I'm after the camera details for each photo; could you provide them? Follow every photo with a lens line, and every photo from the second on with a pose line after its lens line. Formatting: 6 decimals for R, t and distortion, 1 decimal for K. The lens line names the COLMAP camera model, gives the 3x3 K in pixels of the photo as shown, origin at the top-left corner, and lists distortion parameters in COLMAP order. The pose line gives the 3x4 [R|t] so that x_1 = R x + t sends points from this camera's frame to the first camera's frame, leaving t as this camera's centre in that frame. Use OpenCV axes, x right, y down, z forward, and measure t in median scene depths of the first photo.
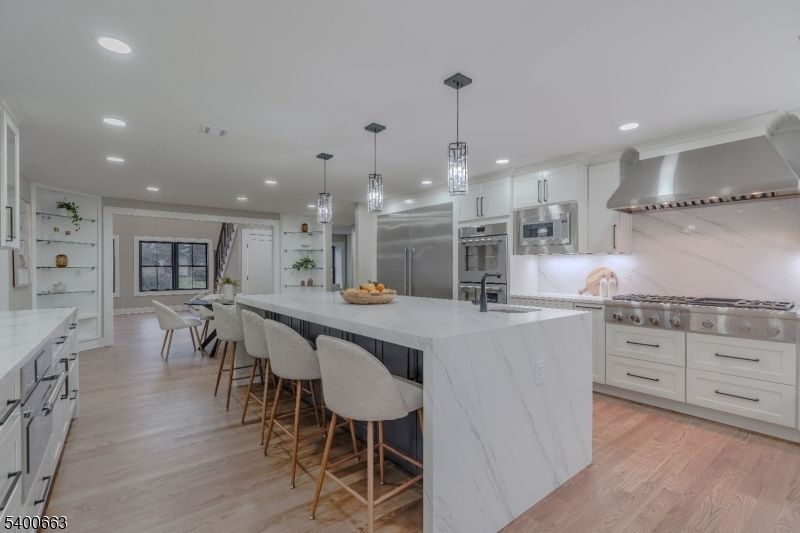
lens RADIAL K [[359.2, 0, 402.3], [0, 359.2, 270.5], [0, 0, 1]] dist [-0.000289, -0.000073]
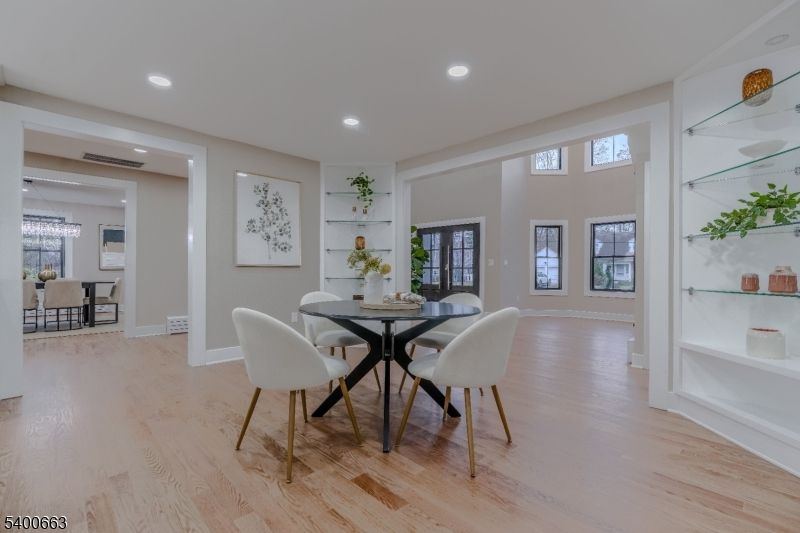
lens RADIAL K [[359.2, 0, 402.3], [0, 359.2, 270.5], [0, 0, 1]] dist [-0.000289, -0.000073]
pose [[0.114273, 0.001192, -0.993449, -0.033366], [-0.011094, 0.999938, -0.000076, 0.035623], [0.993387, 0.011030, 0.114280, 0.876626]]
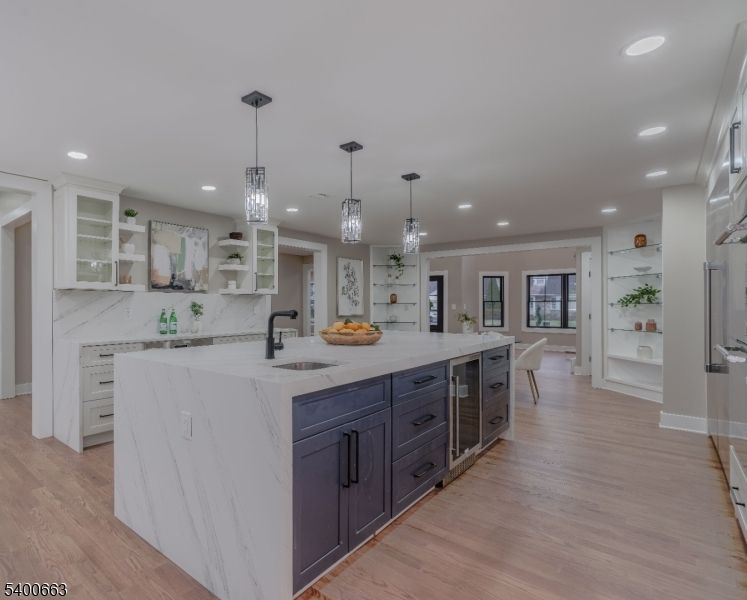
lens RADIAL K [[406.2, 0, 296.0], [0, 406.2, 304.3], [0, 0, 1]] dist [-0.004068, -0.001037]
pose [[0.162028, 0.000057, -0.986786, 0.434439], [-0.003142, 0.999995, -0.000458, -0.002743], [0.986781, 0.003175, 0.162027, 0.342733]]
